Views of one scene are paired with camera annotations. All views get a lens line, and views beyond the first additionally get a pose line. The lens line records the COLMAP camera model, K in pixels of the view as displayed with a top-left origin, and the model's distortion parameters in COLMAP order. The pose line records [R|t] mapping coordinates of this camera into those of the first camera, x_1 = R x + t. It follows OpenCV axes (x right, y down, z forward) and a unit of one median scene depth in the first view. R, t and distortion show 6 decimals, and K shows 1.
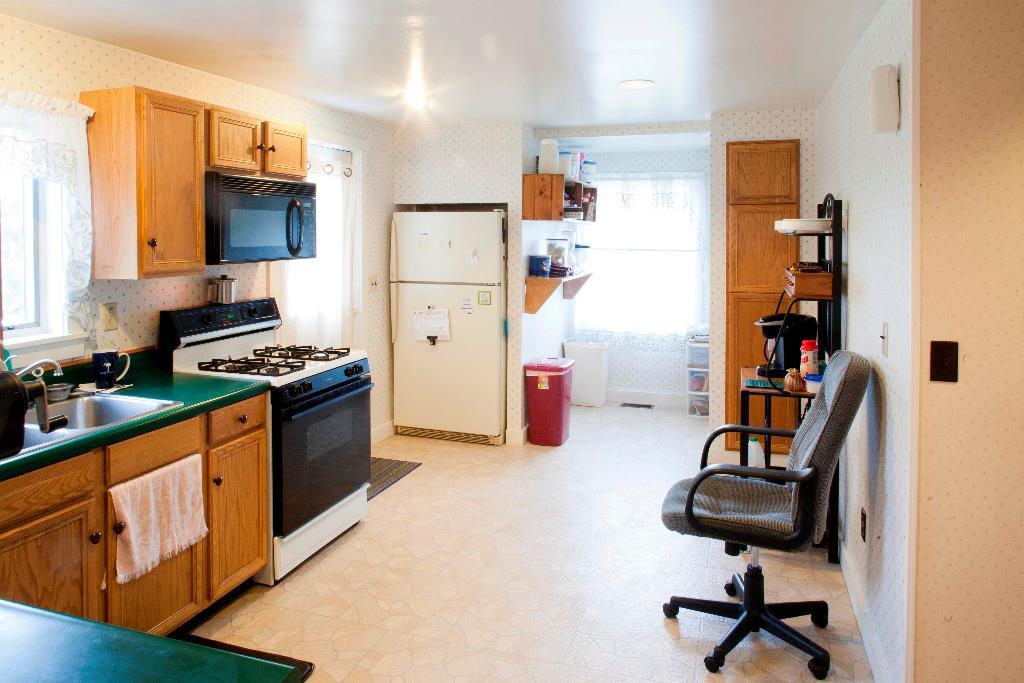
lens RADIAL K [[715.5, 0, 515.6], [0, 715.5, 221.9], [0, 0, 1]] dist [-0.047738, 0.045576]
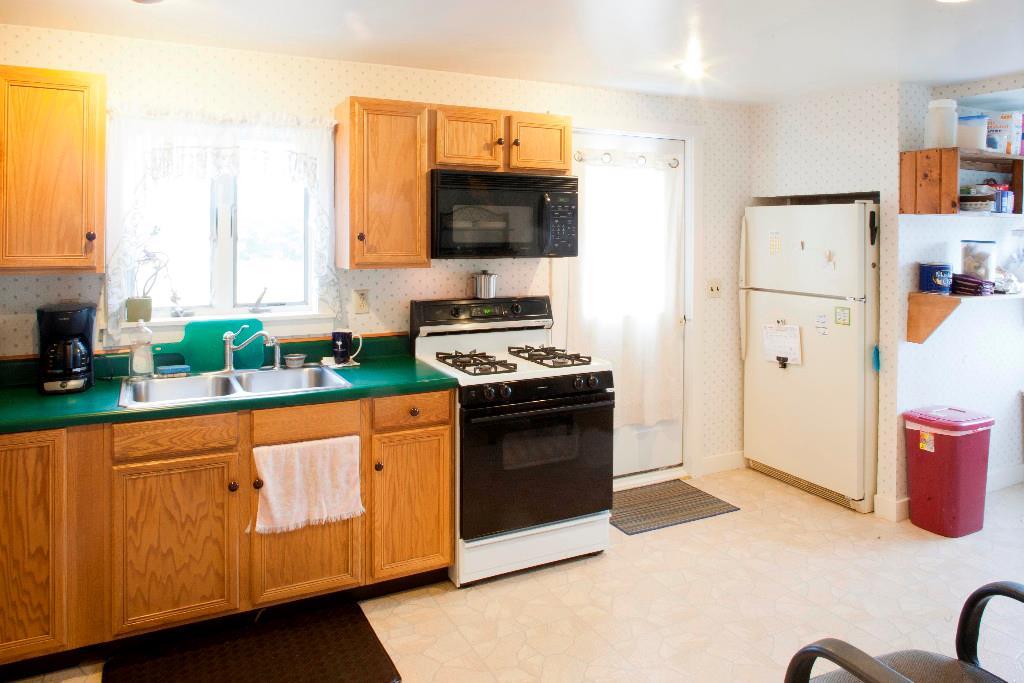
lens RADIAL K [[715.5, 0, 515.6], [0, 715.5, 221.9], [0, 0, 1]] dist [-0.047738, 0.045576]
pose [[0.715557, -0.006750, -0.698522, 0.379983], [0.004438, 0.999977, -0.005117, 0.011985], [0.698540, 0.000562, 0.715571, 0.330790]]
